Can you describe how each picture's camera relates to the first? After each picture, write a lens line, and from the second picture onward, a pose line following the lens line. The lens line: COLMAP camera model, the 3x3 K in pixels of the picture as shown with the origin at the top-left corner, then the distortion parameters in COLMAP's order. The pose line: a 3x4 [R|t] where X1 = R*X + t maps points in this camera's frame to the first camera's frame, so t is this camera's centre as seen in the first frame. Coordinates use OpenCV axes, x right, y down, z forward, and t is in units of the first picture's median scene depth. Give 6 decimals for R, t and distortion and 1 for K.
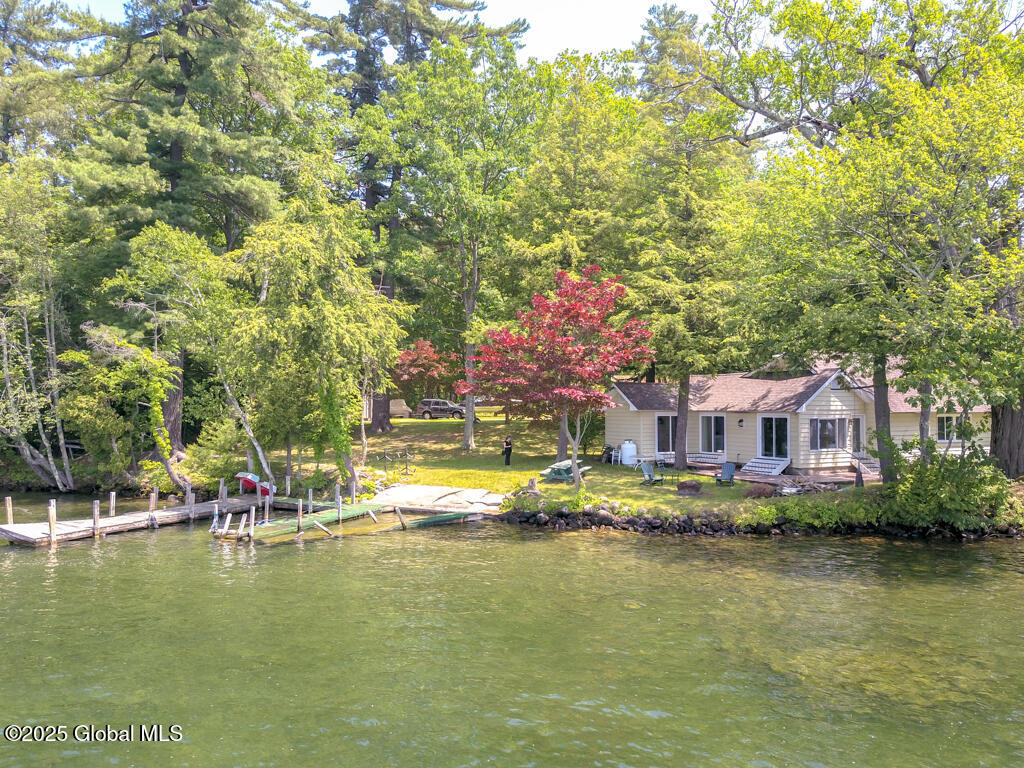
lens RADIAL K [[790.7, 0, 503.4], [0, 790.7, 389.5], [0, 0, 1]] dist [0.028141, -0.034568]
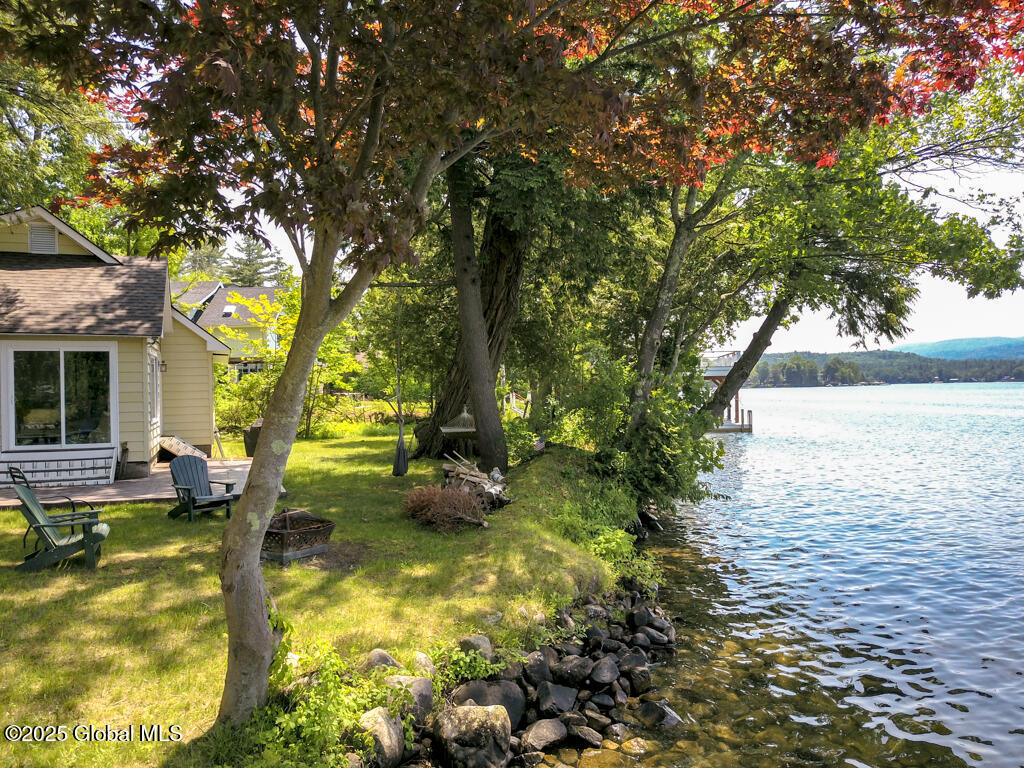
lens RADIAL K [[790.7, 0, 512.6], [0, 790.7, 381.5], [0, 0, 1]] dist [0.028141, -0.034568]
pose [[0.122759, 0.003213, 0.992431, -0.053290], [-0.004691, 0.999985, -0.002657, 0.055371], [-0.992425, -0.004329, 0.122772, 0.759219]]
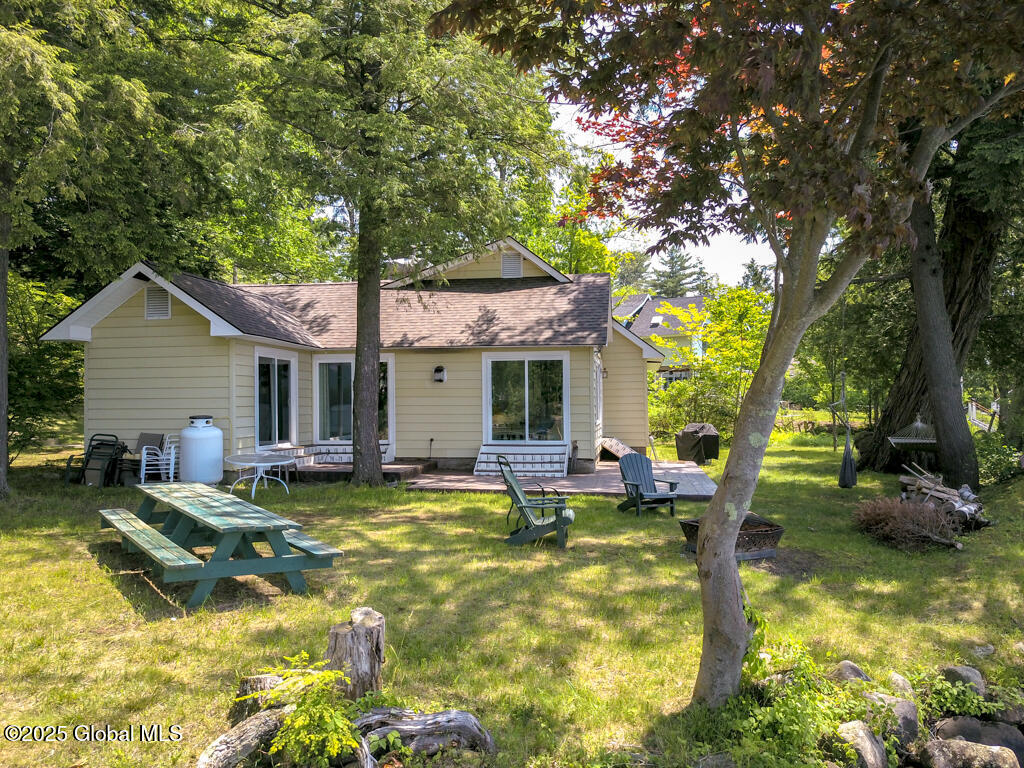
lens RADIAL K [[790.7, 0, 510.5], [0, 790.7, 384.3], [0, 0, 1]] dist [0.028141, -0.034568]
pose [[0.598120, 0.010728, 0.801335, -0.058603], [-0.007988, 0.999941, -0.007425, 0.057841], [-0.801367, -0.001960, 0.598170, 0.766819]]
